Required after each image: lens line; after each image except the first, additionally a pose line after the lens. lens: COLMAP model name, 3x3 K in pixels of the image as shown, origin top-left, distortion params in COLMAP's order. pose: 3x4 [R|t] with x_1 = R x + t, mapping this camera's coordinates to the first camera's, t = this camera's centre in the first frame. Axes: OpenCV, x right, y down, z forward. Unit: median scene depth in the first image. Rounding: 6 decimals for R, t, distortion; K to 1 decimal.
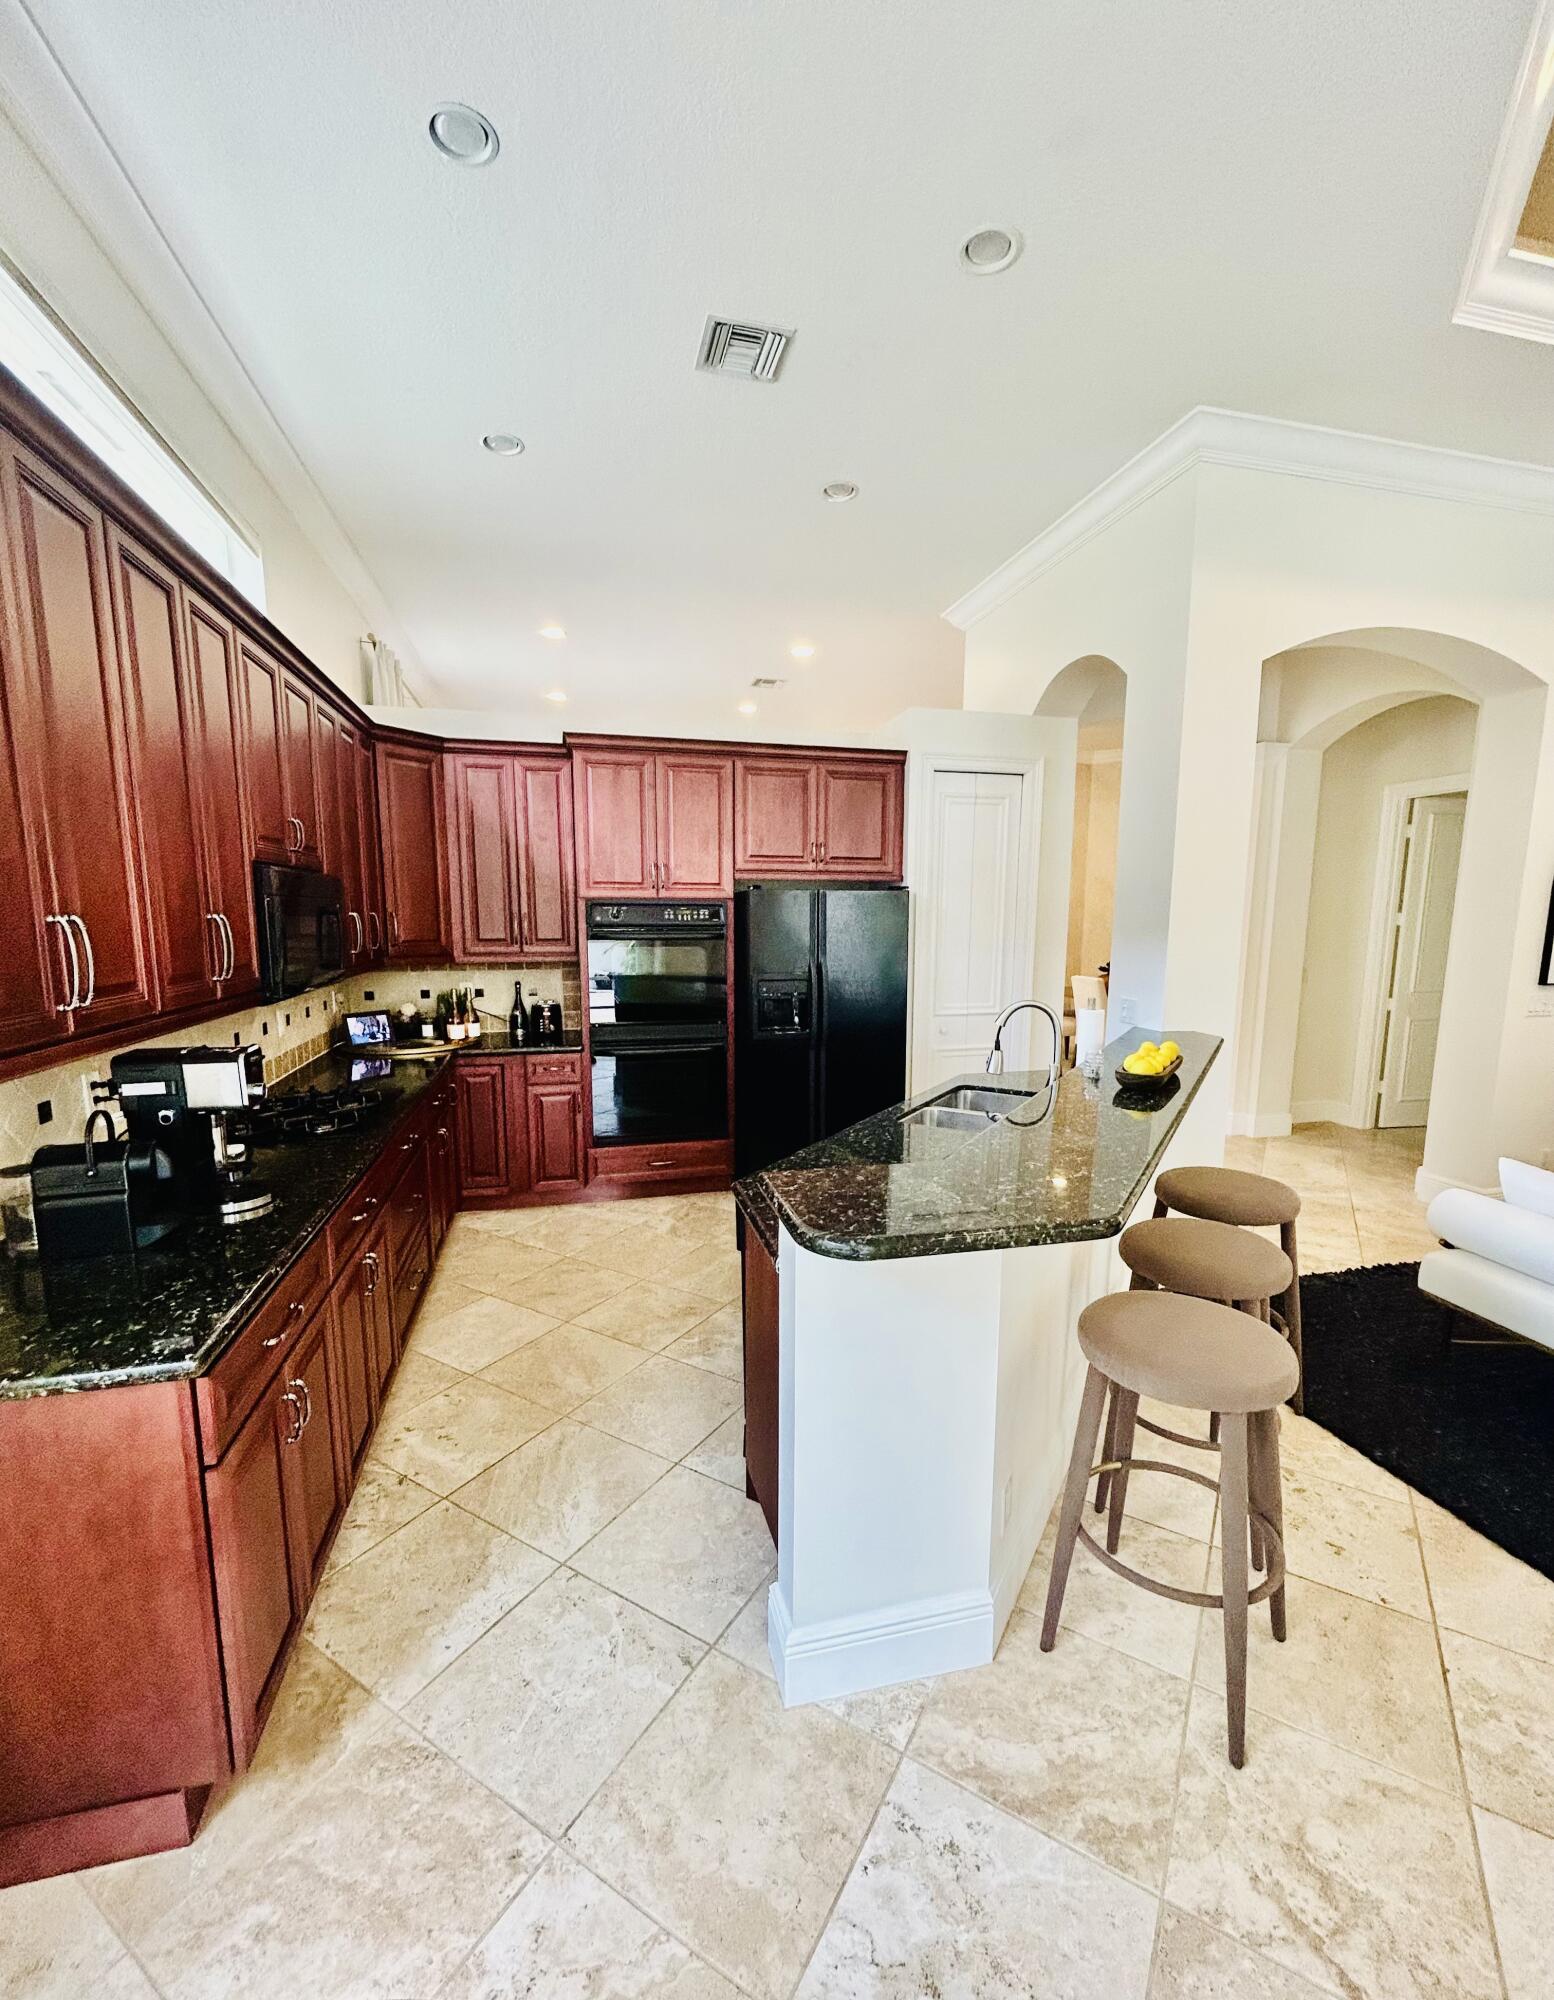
lens RADIAL K [[820.2, 0, 776.3], [0, 820.2, 1011.9], [0, 0, 1]] dist [0.000741, 0.000024]
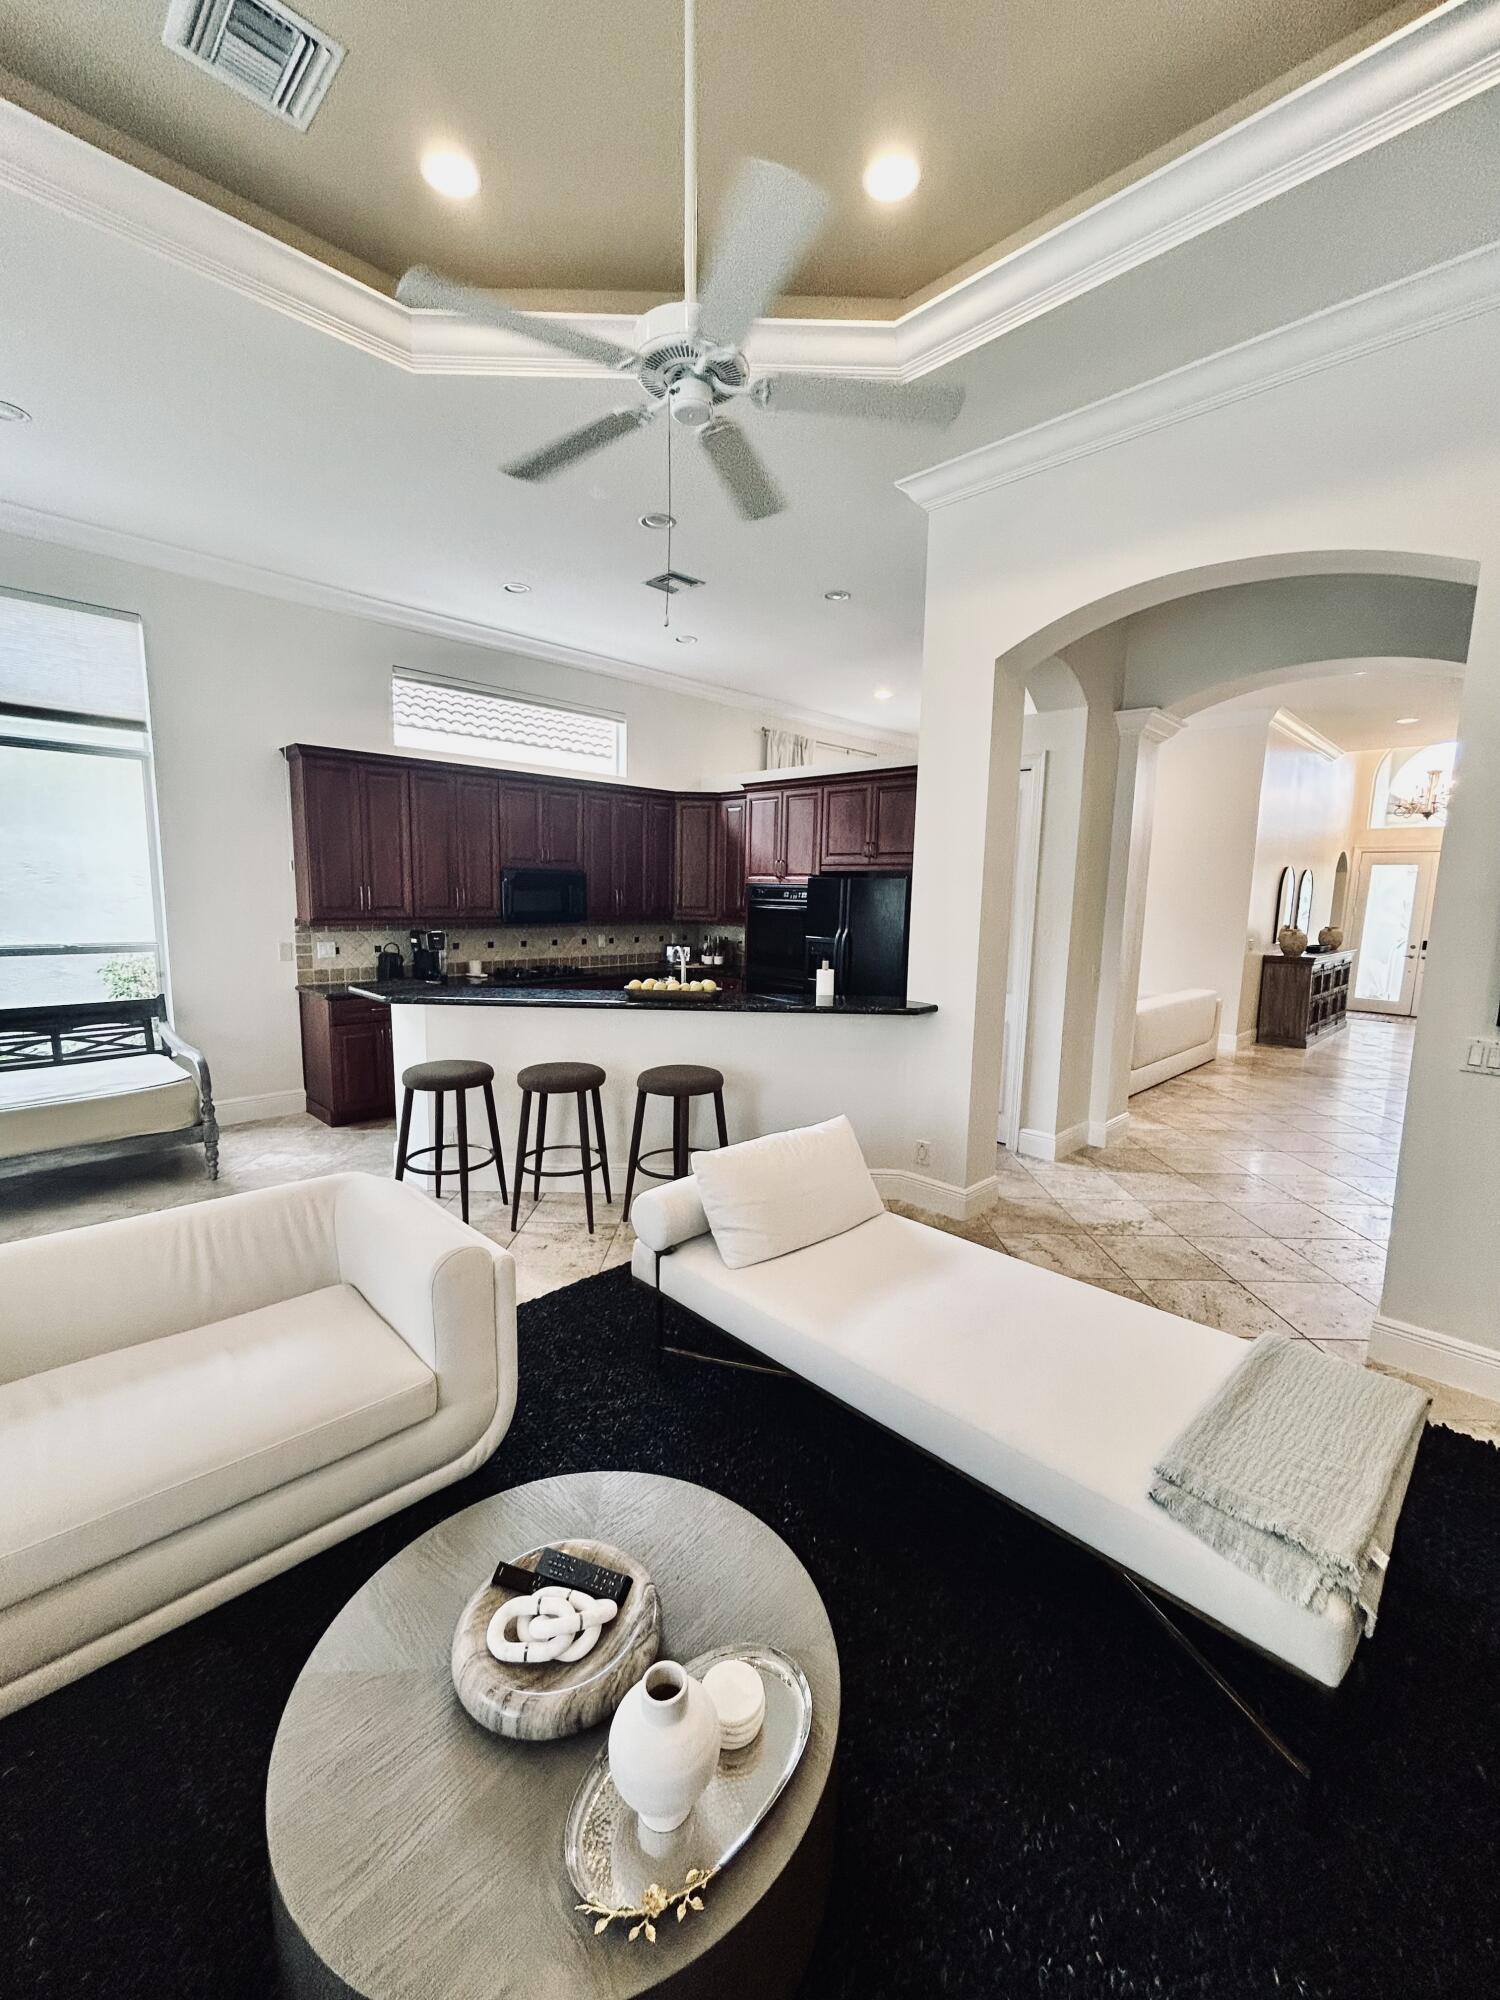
lens RADIAL K [[806.1, 0, 748.7], [0, 806.1, 1001.0], [0, 0, 1]] dist [-0.002350, -0.000390]
pose [[0.514605, 0.122732, -0.848598, 1.121316], [-0.130733, 0.989362, 0.063812, -0.011334], [0.847402, 0.078102, 0.525176, 0.178057]]
